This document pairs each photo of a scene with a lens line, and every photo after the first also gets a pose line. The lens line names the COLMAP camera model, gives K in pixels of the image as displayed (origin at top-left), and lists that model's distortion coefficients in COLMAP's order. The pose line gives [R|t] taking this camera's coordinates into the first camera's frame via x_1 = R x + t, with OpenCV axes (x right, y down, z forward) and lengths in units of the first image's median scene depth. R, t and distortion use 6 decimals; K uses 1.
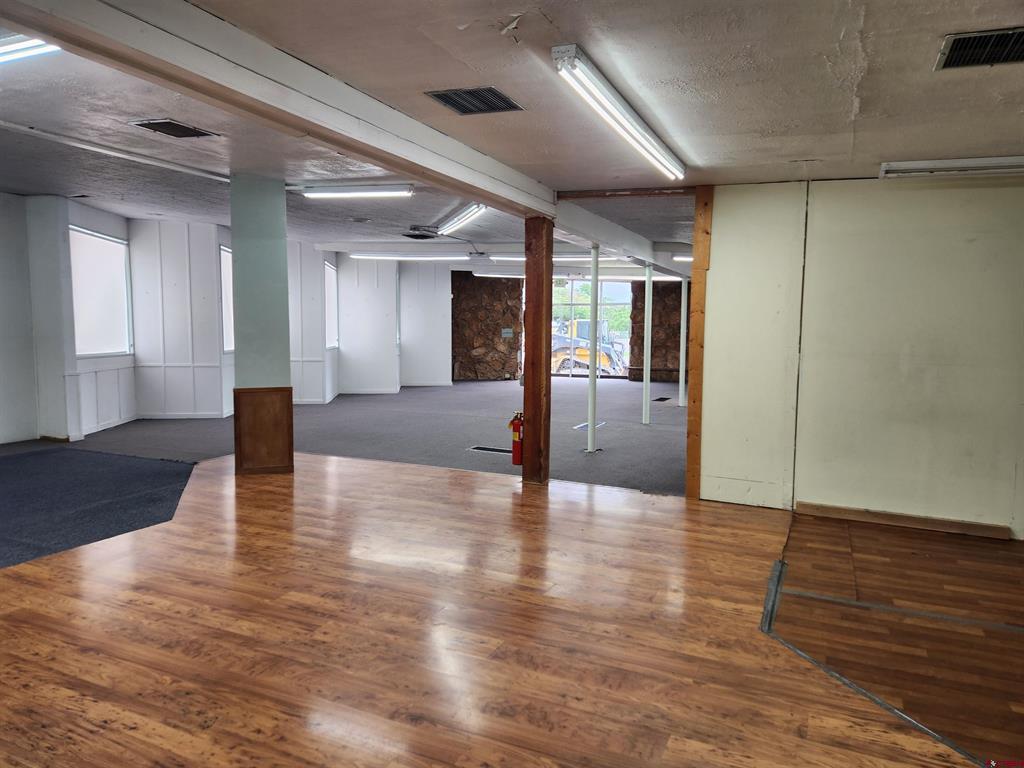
lens RADIAL K [[689.1, 0, 506.5], [0, 689.1, 368.8], [0, 0, 1]] dist [0.077920, -0.067195]
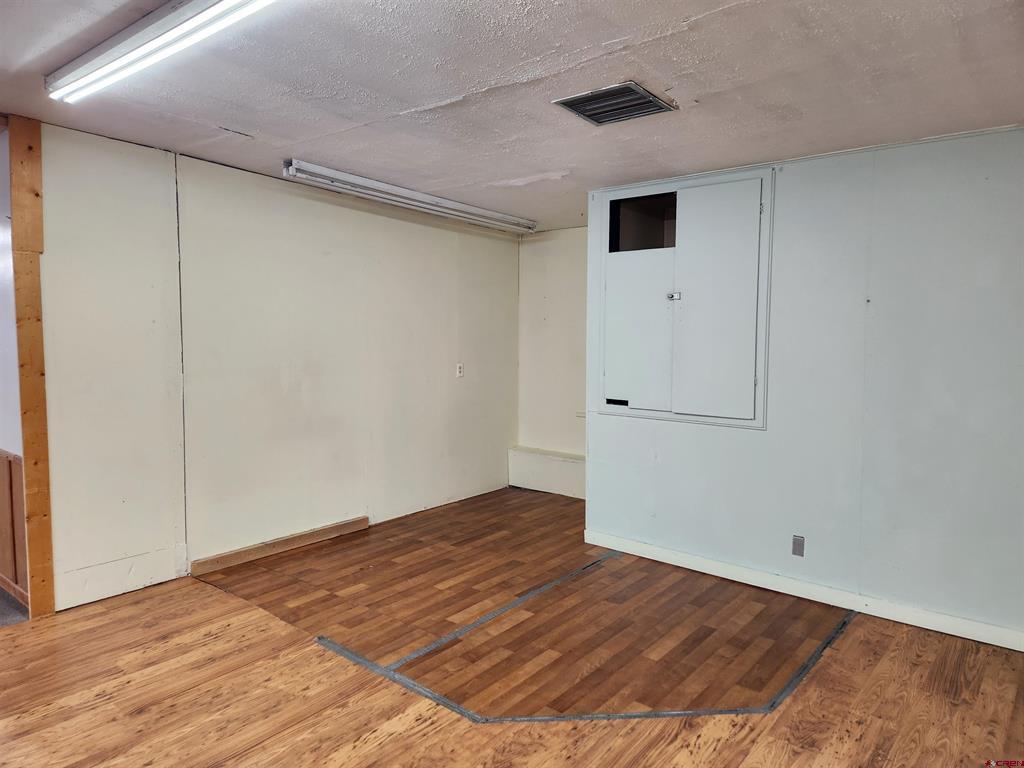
lens RADIAL K [[686.8, 0, 482.7], [0, 686.8, 368.1], [0, 0, 1]] dist [0.080182, -0.065586]
pose [[0.257601, -0.072995, 0.963490, -0.329357], [0.059577, 0.996445, 0.059563, -0.074837], [-0.964413, 0.042059, 0.261034, 0.639476]]
